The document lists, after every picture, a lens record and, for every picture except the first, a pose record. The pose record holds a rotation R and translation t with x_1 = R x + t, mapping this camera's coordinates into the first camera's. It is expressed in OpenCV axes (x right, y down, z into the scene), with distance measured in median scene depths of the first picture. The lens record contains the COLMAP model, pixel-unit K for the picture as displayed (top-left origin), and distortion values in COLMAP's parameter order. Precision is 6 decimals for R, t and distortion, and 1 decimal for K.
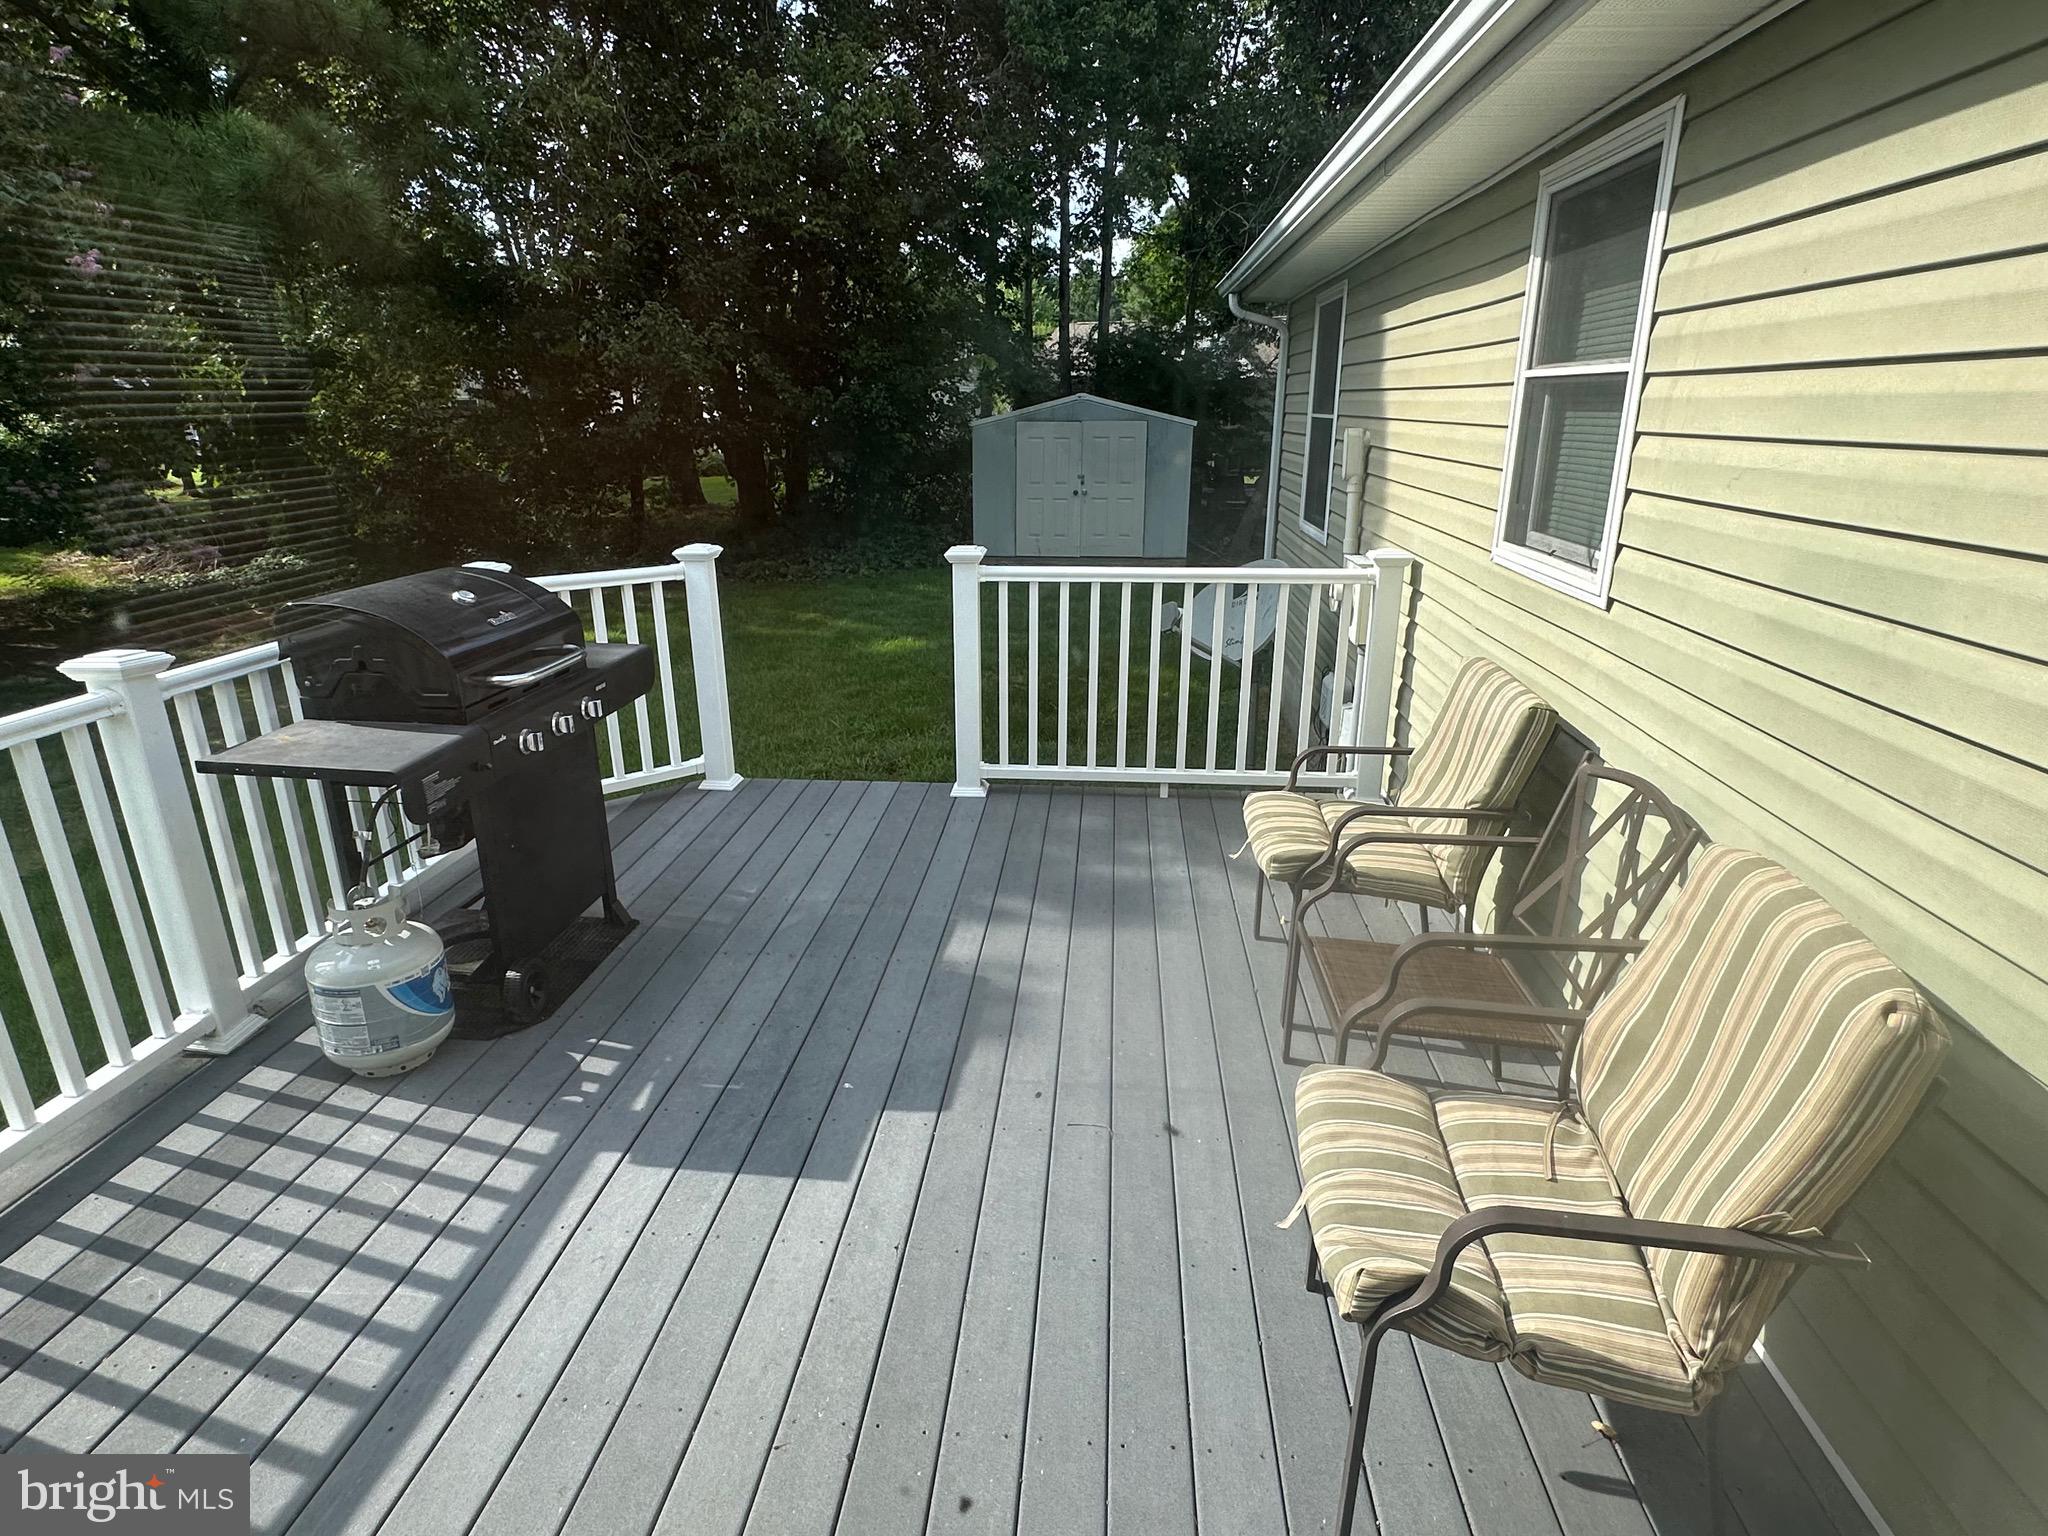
lens RADIAL K [[1072.8, 0, 1024.0], [0, 1072.8, 768.0], [0, 0, 1]] dist [0.022282, 0.000142]
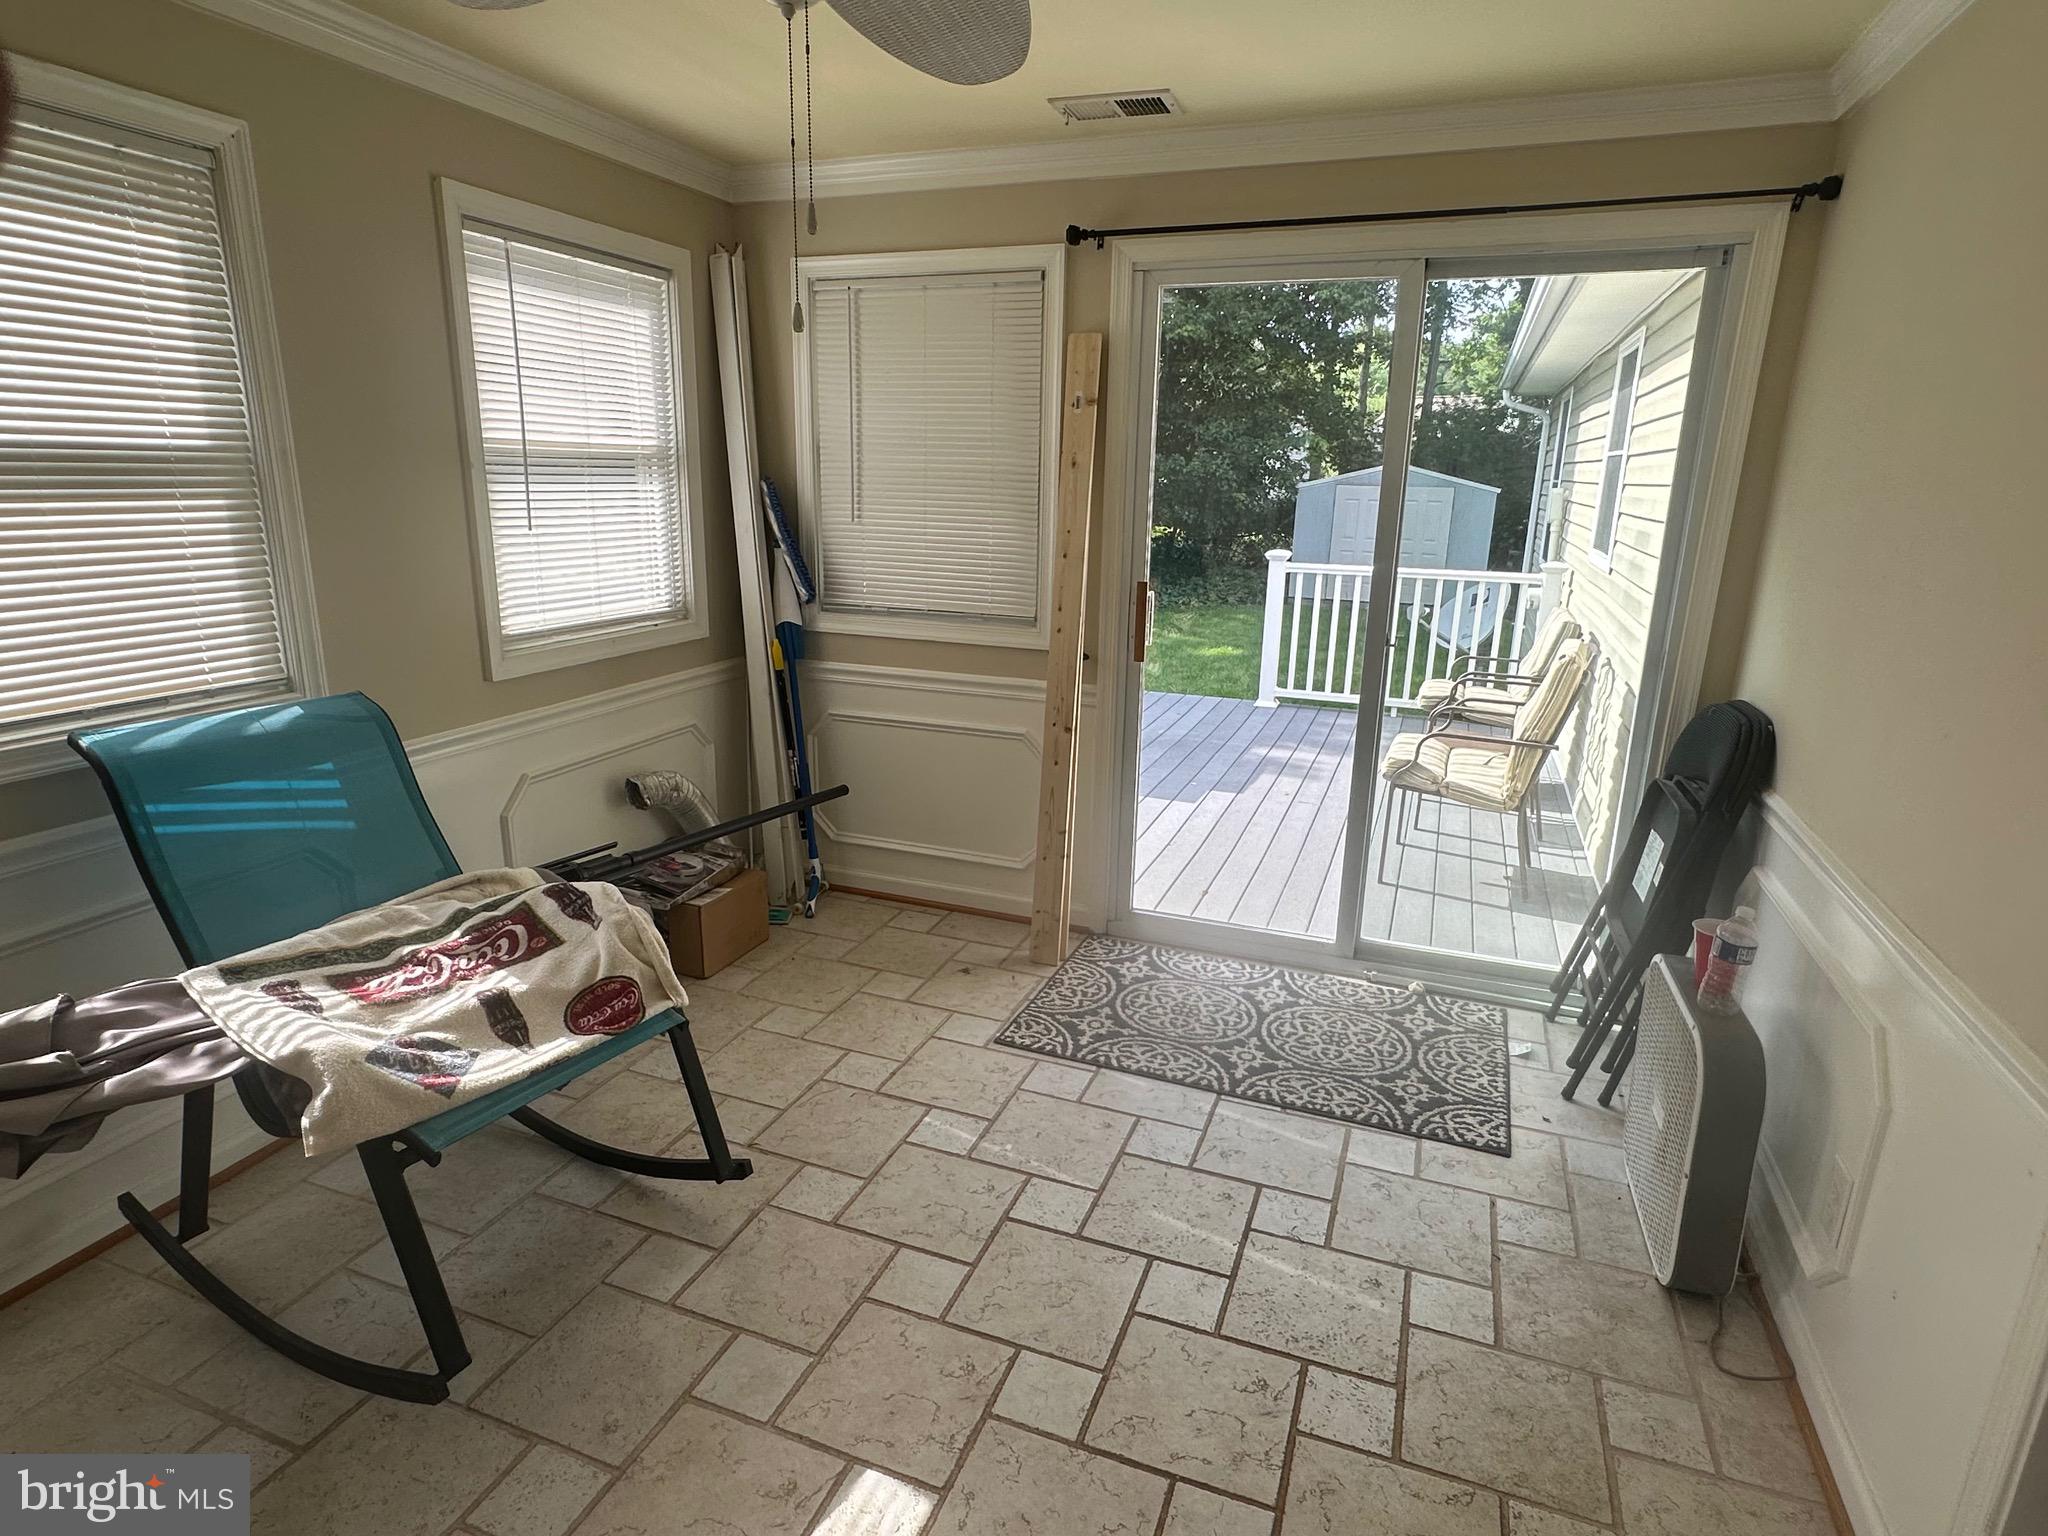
lens RADIAL K [[1099.4, 0, 1024.0], [0, 1099.4, 768.0], [0, 0, 1]] dist [-0.012456, 0.000497]
pose [[0.958174, 0.093589, -0.270451, 0.053492], [-0.109893, 0.992890, -0.045748, 0.227216], [0.264246, 0.073555, 0.961646, -0.646505]]
